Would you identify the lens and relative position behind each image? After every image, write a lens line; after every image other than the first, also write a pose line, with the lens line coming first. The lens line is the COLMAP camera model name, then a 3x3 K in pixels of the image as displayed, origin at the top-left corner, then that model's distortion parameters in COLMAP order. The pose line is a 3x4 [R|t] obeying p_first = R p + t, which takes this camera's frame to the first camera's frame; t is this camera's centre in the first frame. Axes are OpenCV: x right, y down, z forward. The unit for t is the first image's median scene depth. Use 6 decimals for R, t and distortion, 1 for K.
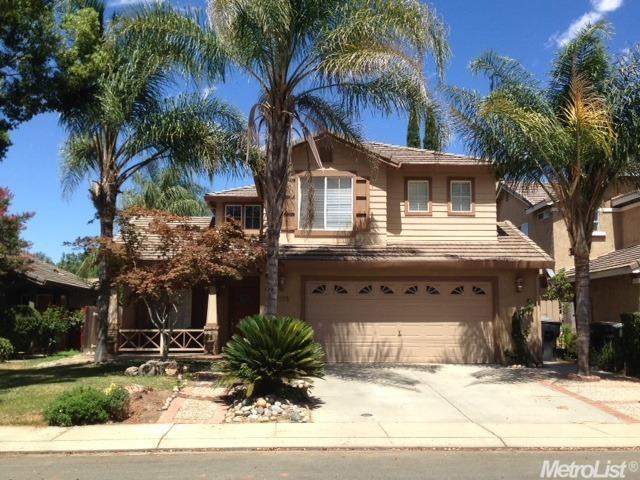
lens RADIAL K [[698.8, 0, 321.6], [0, 698.8, 238.3], [0, 0, 1]] dist [0.056998, 0.000000]
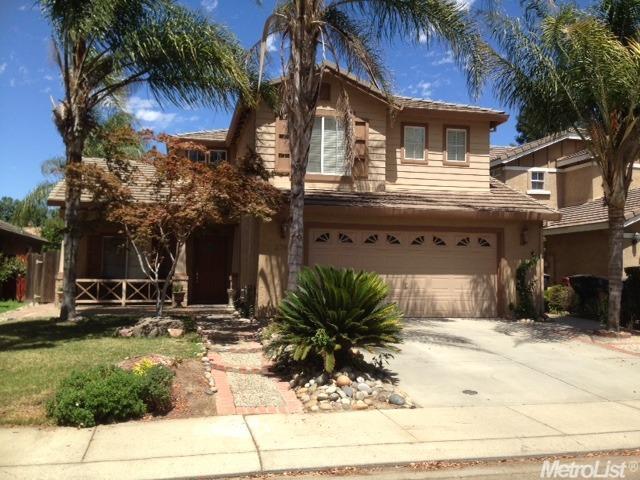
lens RADIAL K [[588.2, 0, 318.4], [0, 588.2, 241.3], [0, 0, 1]] dist [0.046036, 0.000000]
pose [[0.982639, 0.018245, 0.184628, -0.149900], [-0.030601, 0.997461, 0.064300, 0.028174], [-0.182986, -0.068833, 0.980703, 0.248247]]
